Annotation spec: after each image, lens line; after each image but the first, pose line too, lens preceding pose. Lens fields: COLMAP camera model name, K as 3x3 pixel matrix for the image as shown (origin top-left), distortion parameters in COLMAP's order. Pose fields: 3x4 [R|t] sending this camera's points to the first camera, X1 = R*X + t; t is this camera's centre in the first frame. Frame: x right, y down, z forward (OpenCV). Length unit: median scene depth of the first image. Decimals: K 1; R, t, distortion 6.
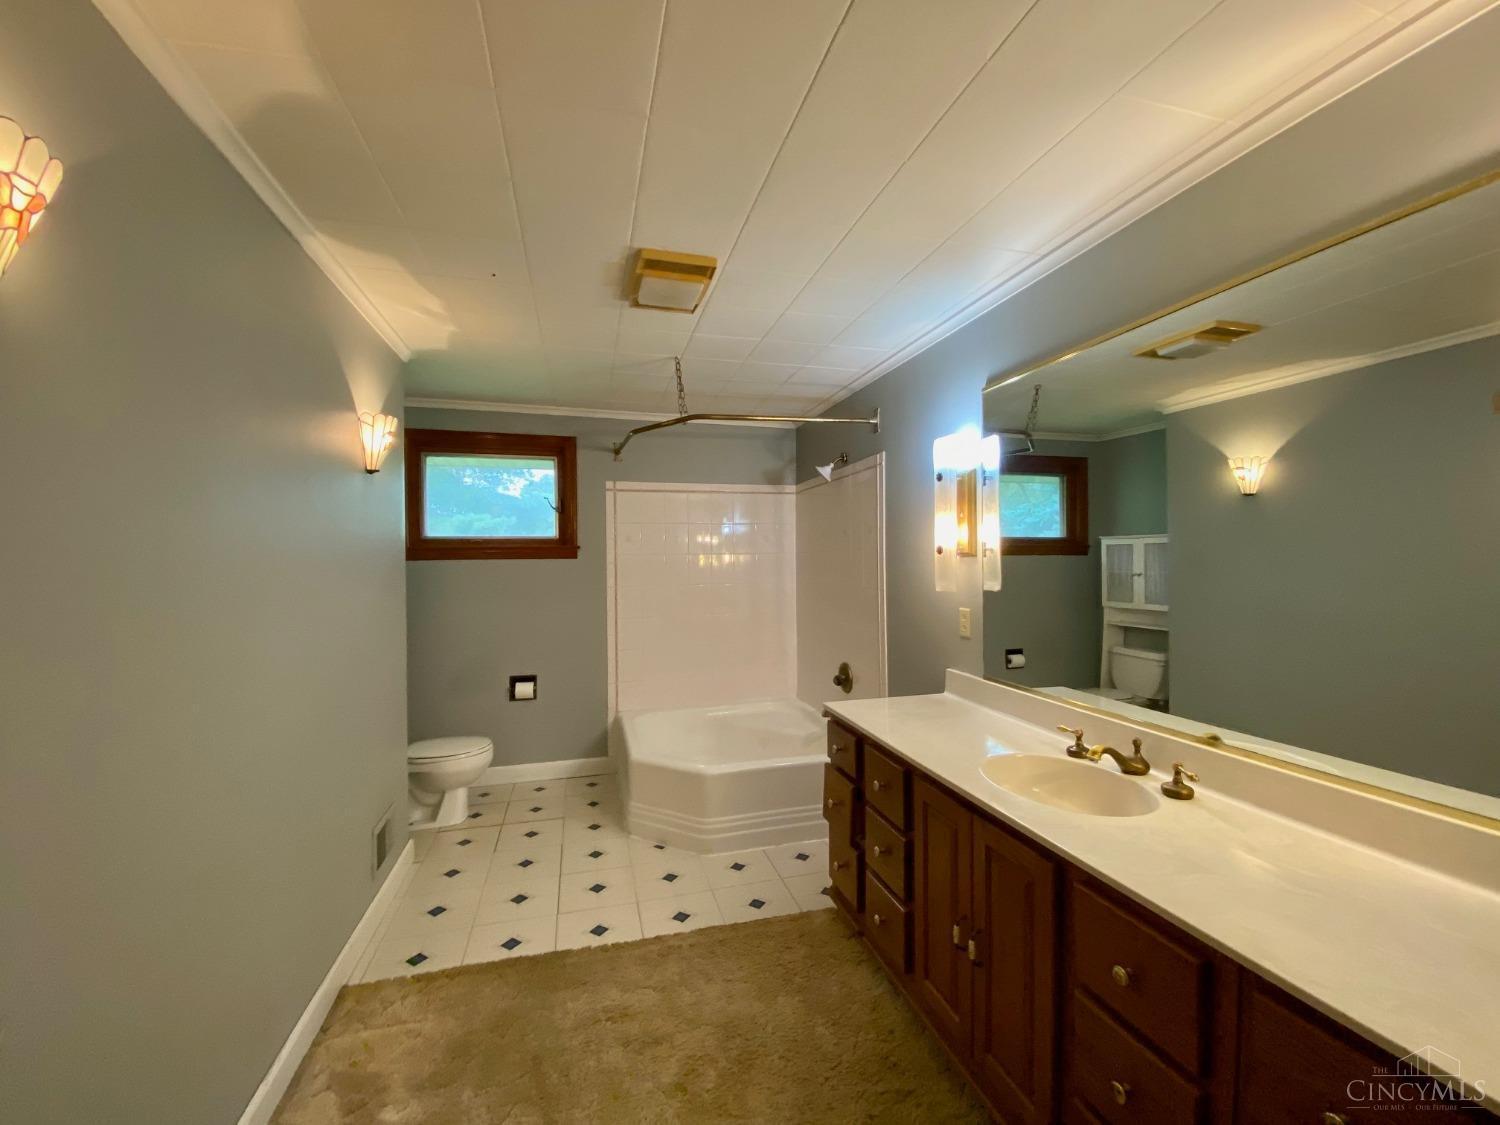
lens RADIAL K [[607.1, 0, 750.0], [0, 607.1, 562.5], [0, 0, 1]] dist [0.046371, -0.032533]
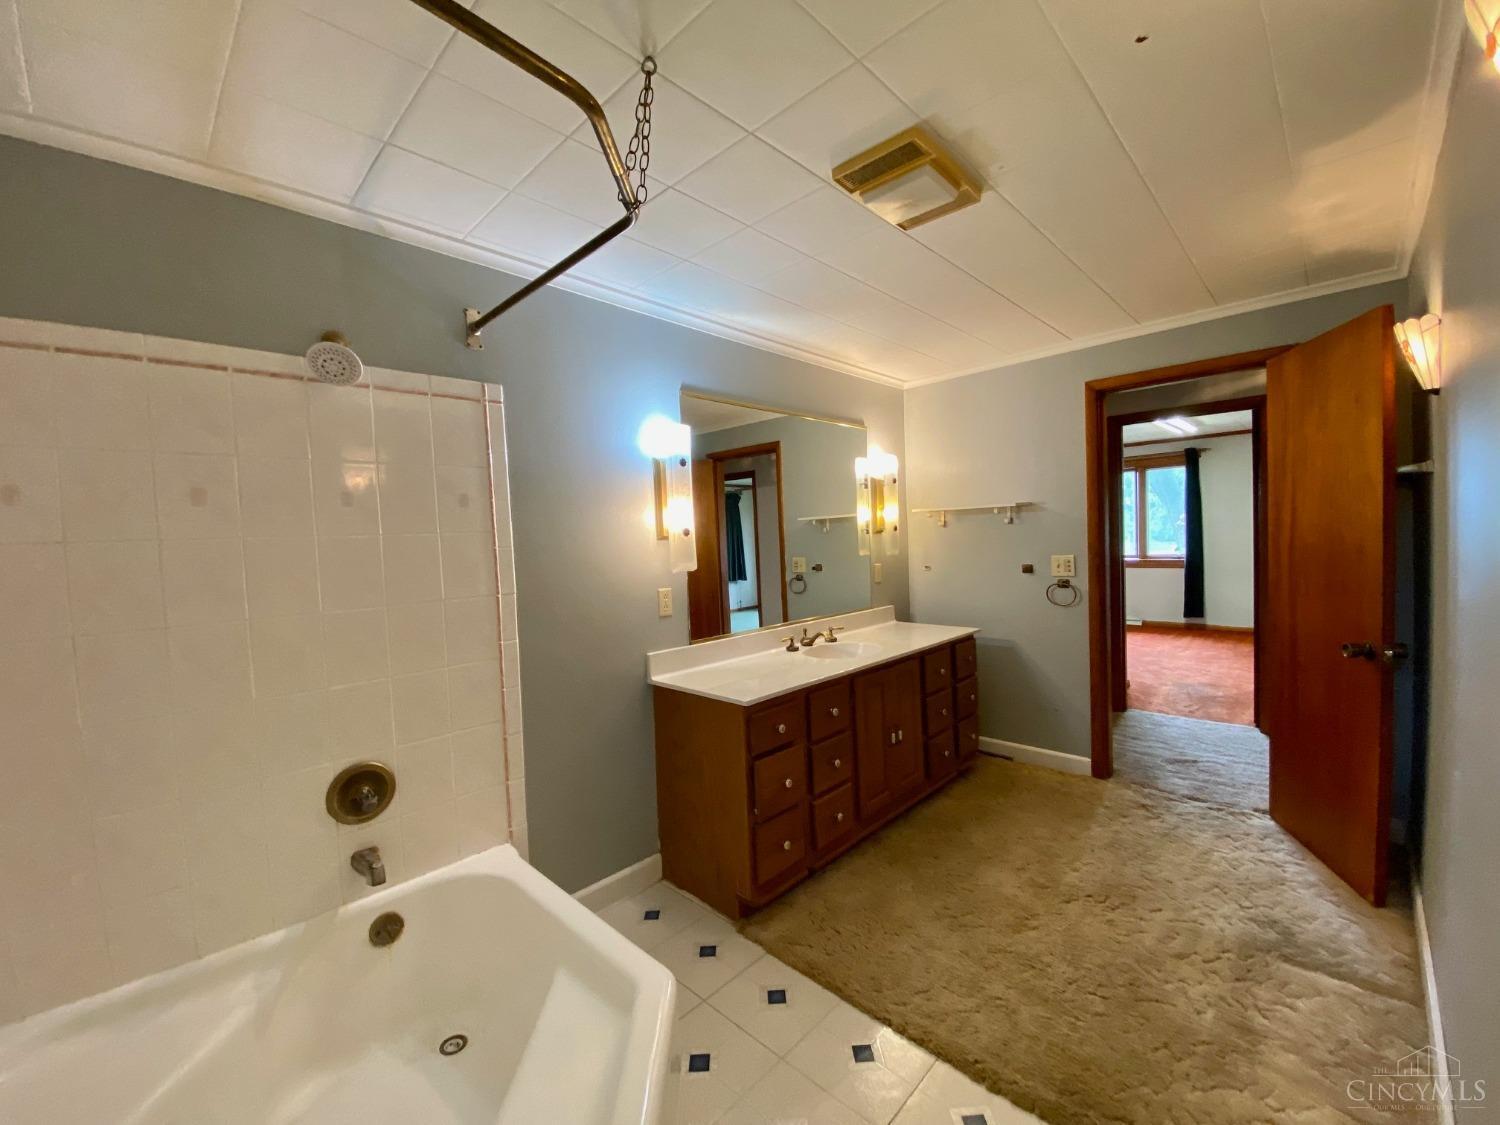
lens RADIAL K [[607.1, 0, 750.0], [0, 607.1, 562.5], [0, 0, 1]] dist [0.046371, -0.032533]
pose [[-0.511310, 0.009571, 0.859343, -0.638307], [0.048431, 0.998670, 0.017693, 0.018511], [-0.858031, 0.050665, -0.511093, 1.431303]]
